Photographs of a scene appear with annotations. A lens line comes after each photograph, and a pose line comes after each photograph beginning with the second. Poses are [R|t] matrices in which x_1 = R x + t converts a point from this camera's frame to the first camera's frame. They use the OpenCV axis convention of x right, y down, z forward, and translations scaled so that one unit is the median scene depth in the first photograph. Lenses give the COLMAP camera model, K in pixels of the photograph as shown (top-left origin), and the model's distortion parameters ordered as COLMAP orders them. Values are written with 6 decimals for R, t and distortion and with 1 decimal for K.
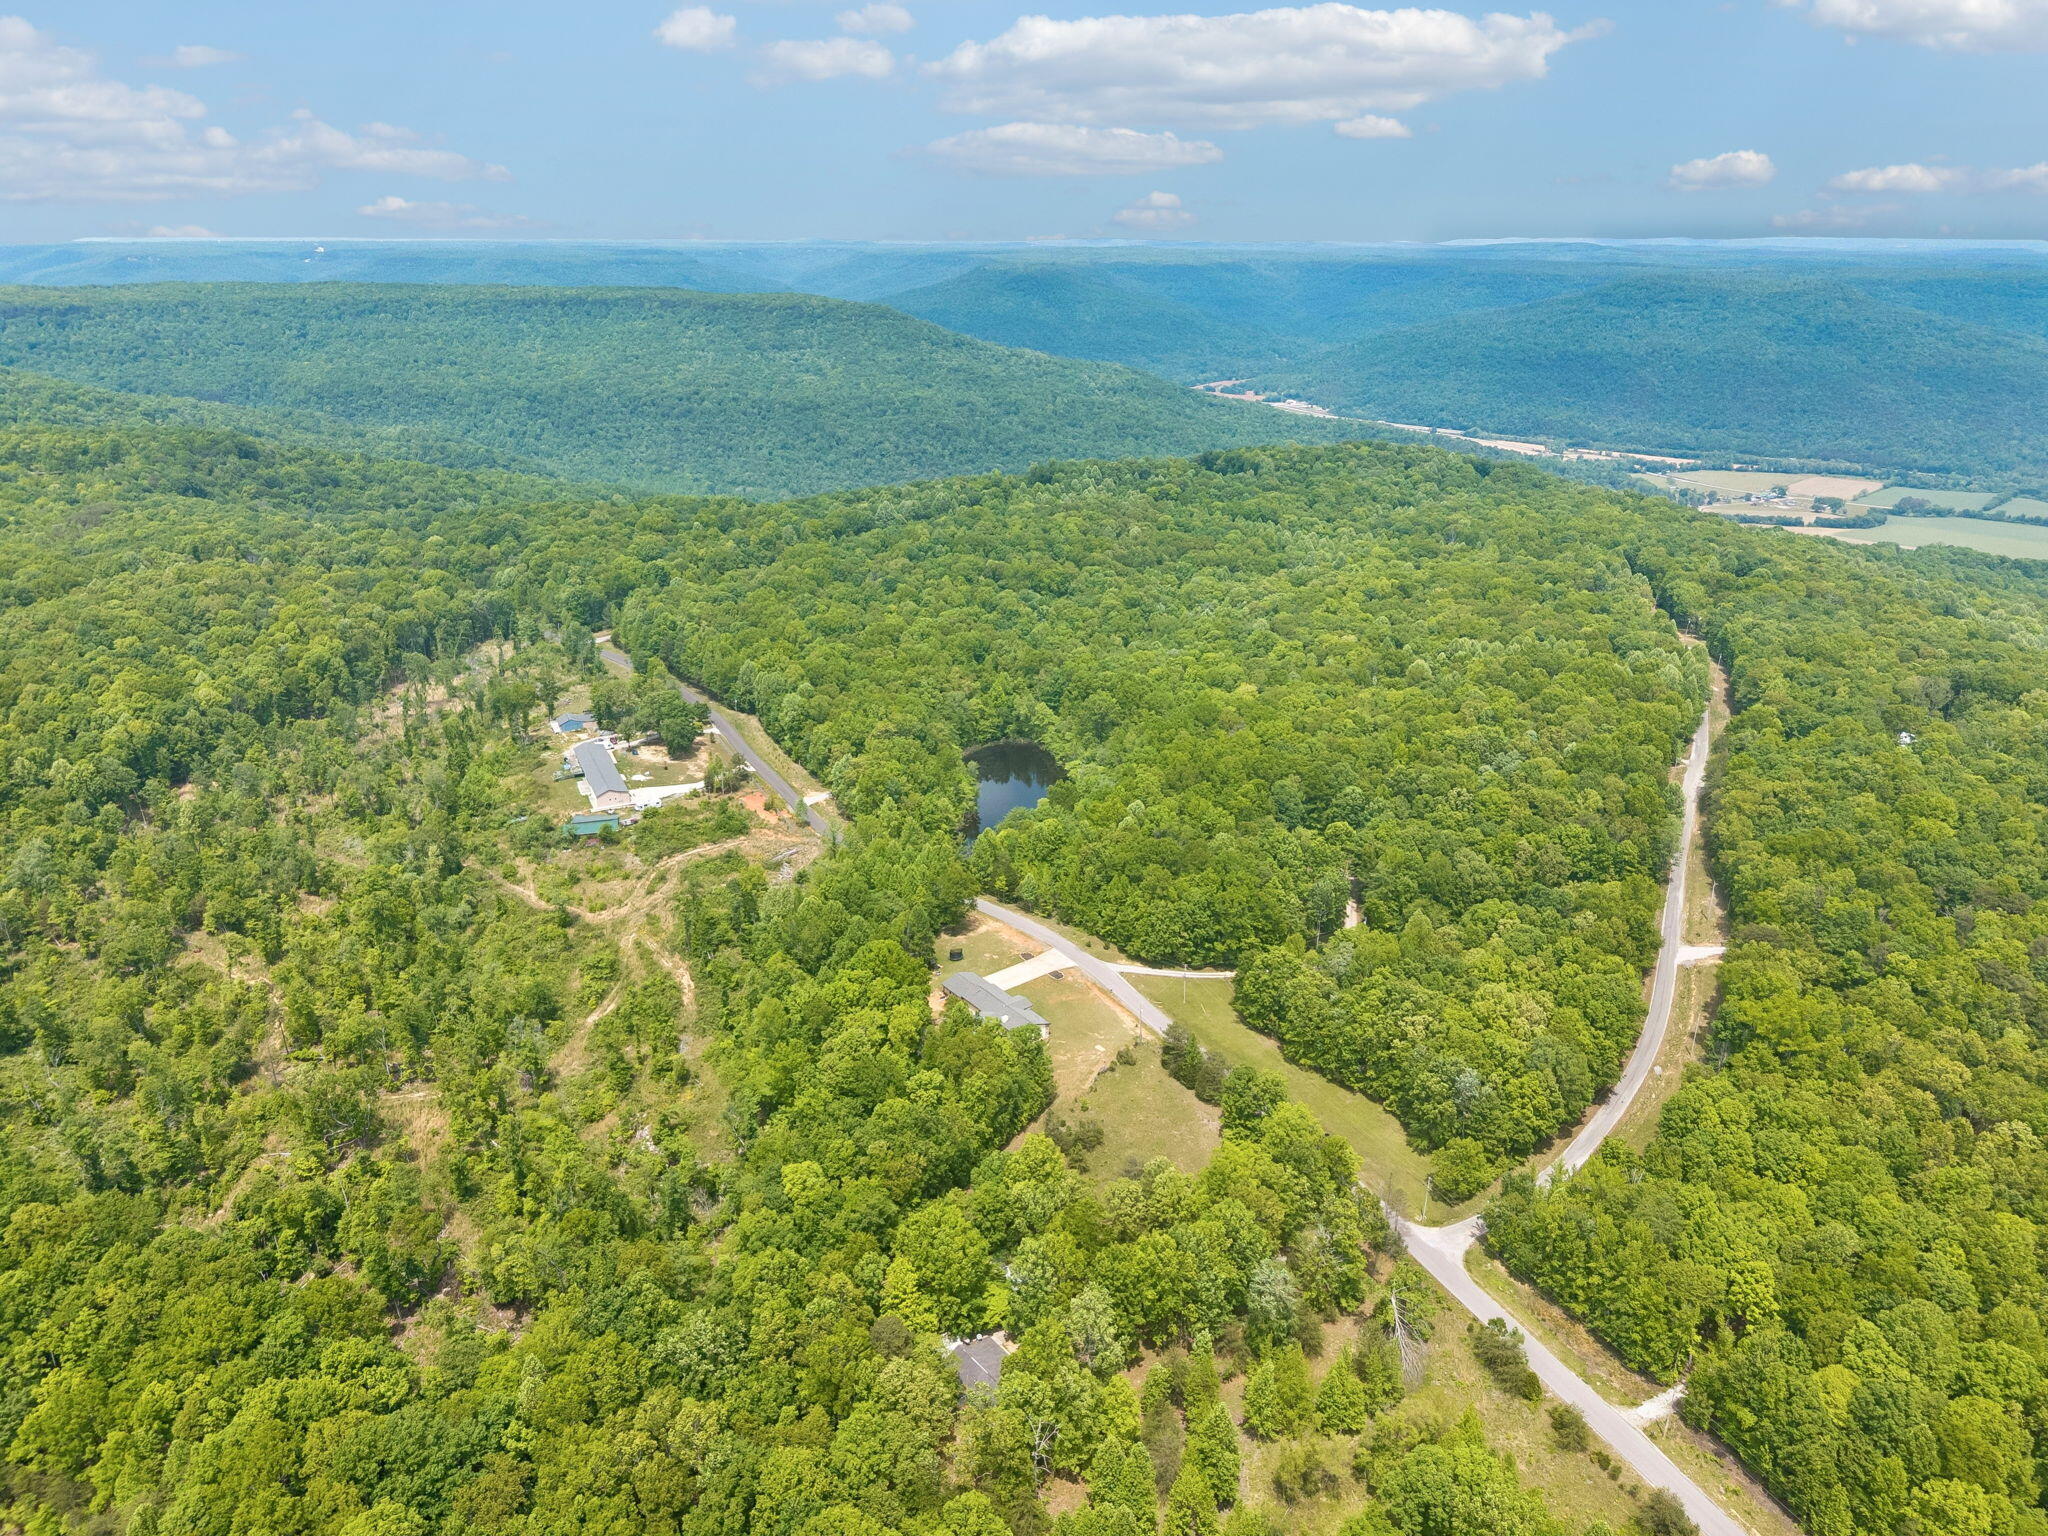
lens RADIAL K [[1412.7, 0, 1118.3], [0, 1412.7, 772.2], [0, 0, 1]] dist [-0.077714, 0.029790]
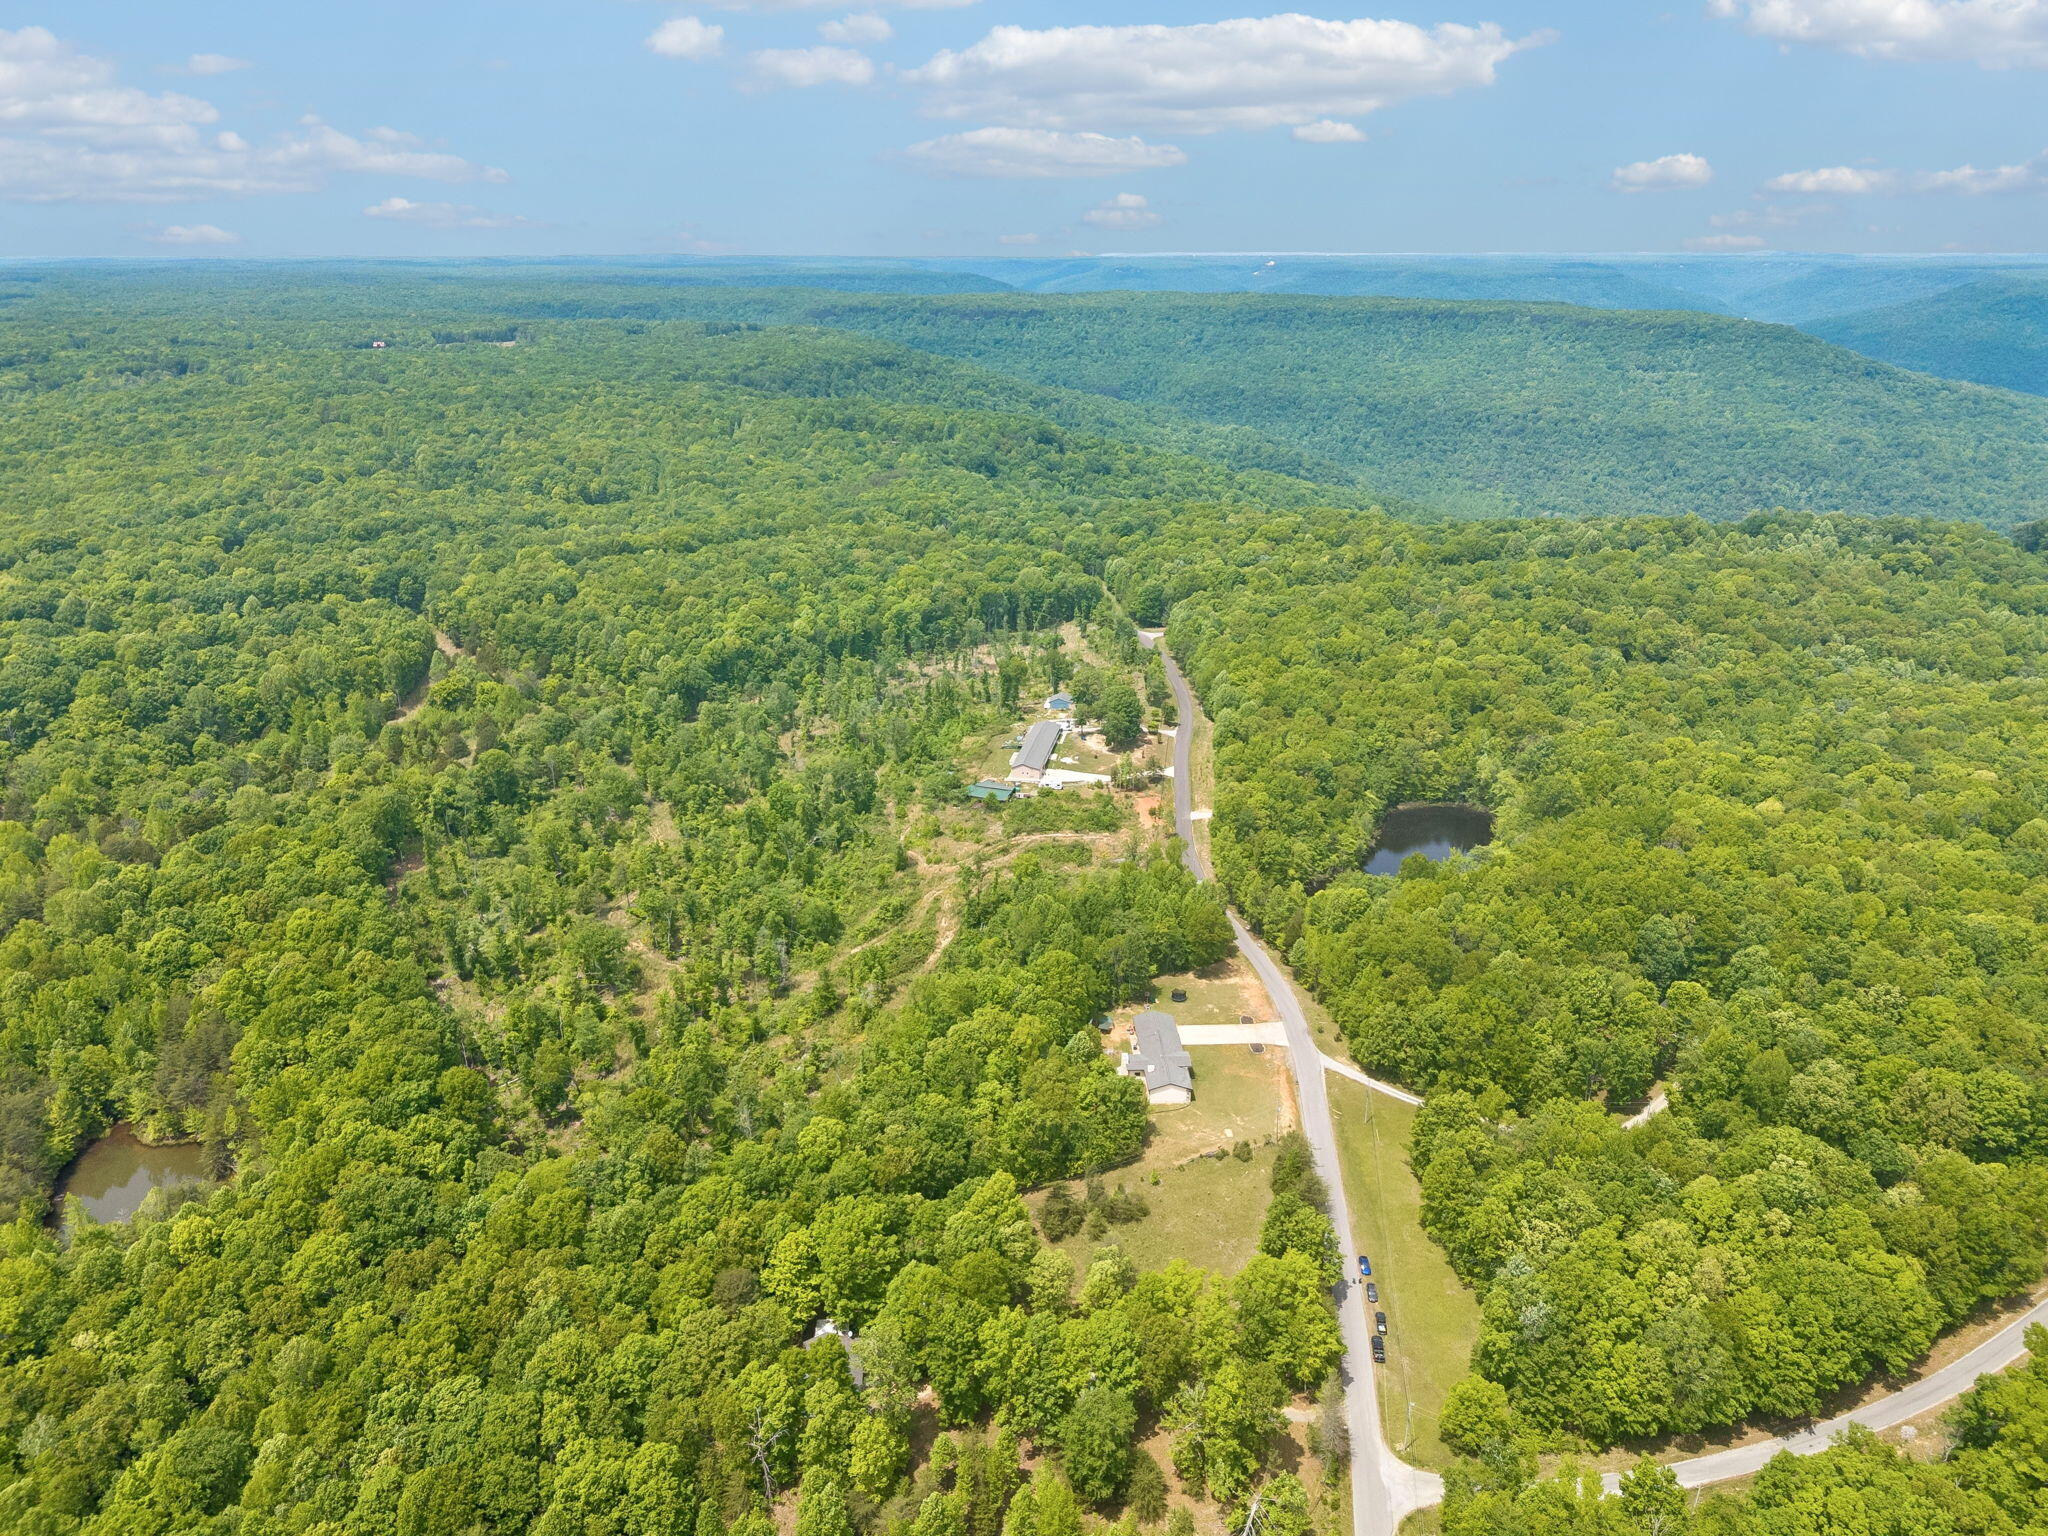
lens RADIAL K [[1413.5, 0, 998.4], [0, 1413.5, 751.6], [0, 0, 1]] dist [-0.000253, -0.046382]
pose [[0.767281, 0.188099, -0.613106, 0.240815], [-0.204672, 0.977847, 0.043860, -0.034036], [0.607774, 0.091833, 0.788782, 0.106040]]
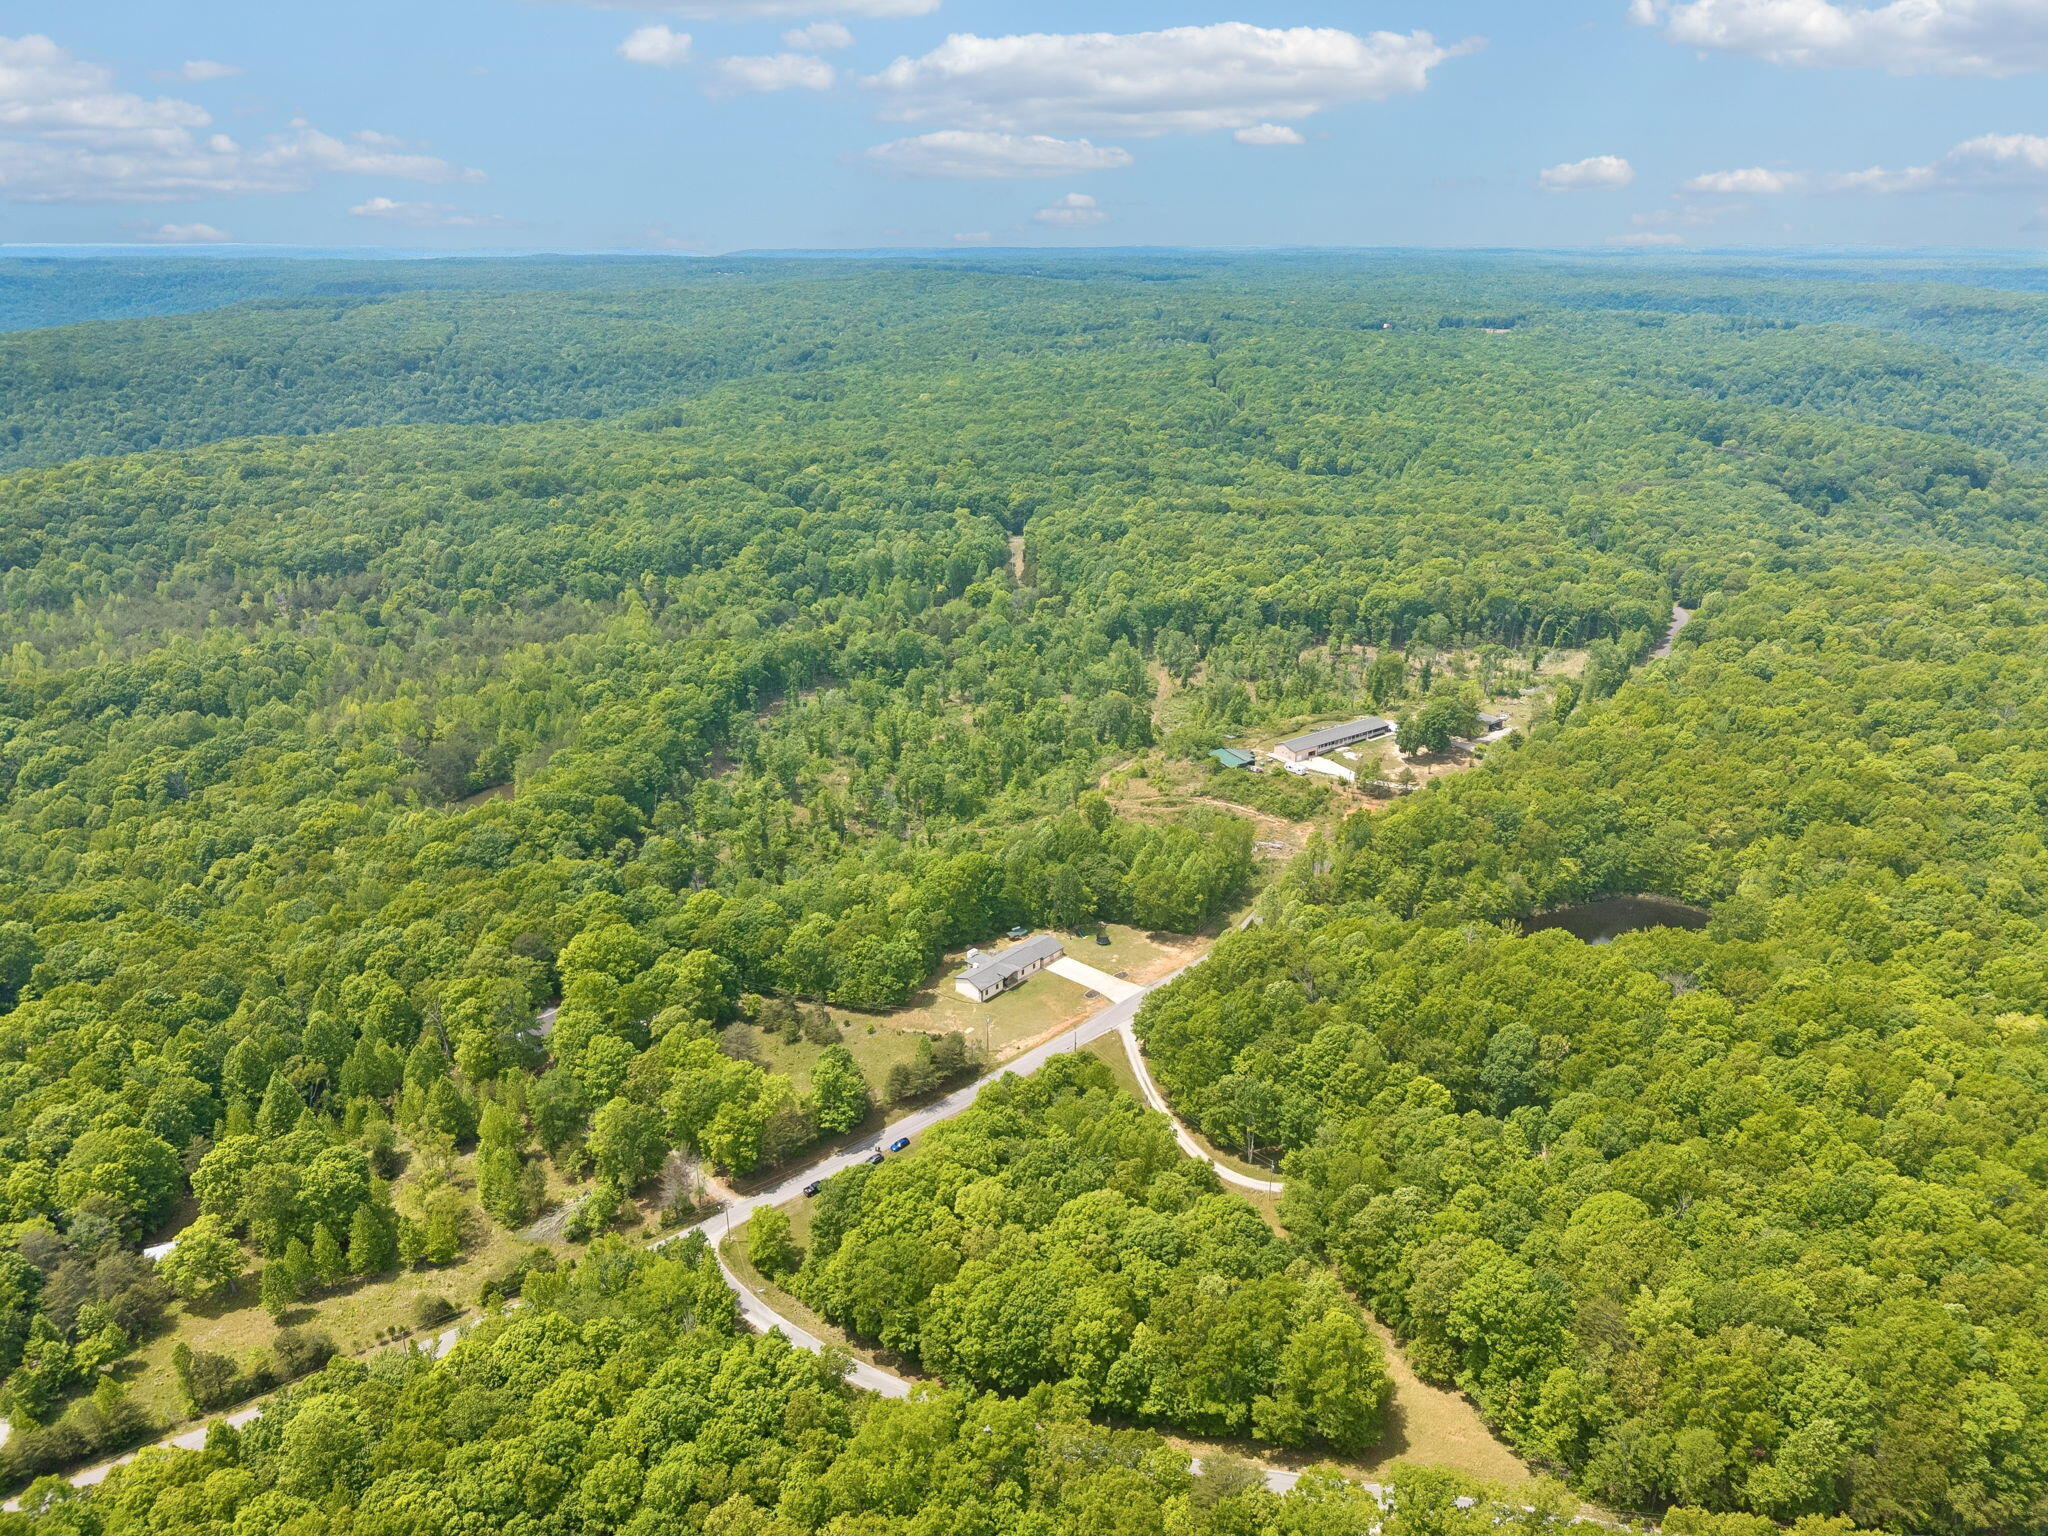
lens RADIAL K [[1417.4, 0, 1030.4], [0, 1417.4, 763.1], [0, 0, 1]] dist [0.020353, -0.019597]
pose [[0.125850, 0.320497, -0.938852, 0.557161], [-0.350344, 0.899756, 0.260188, -0.162129], [0.928128, 0.296177, 0.225518, 0.470690]]
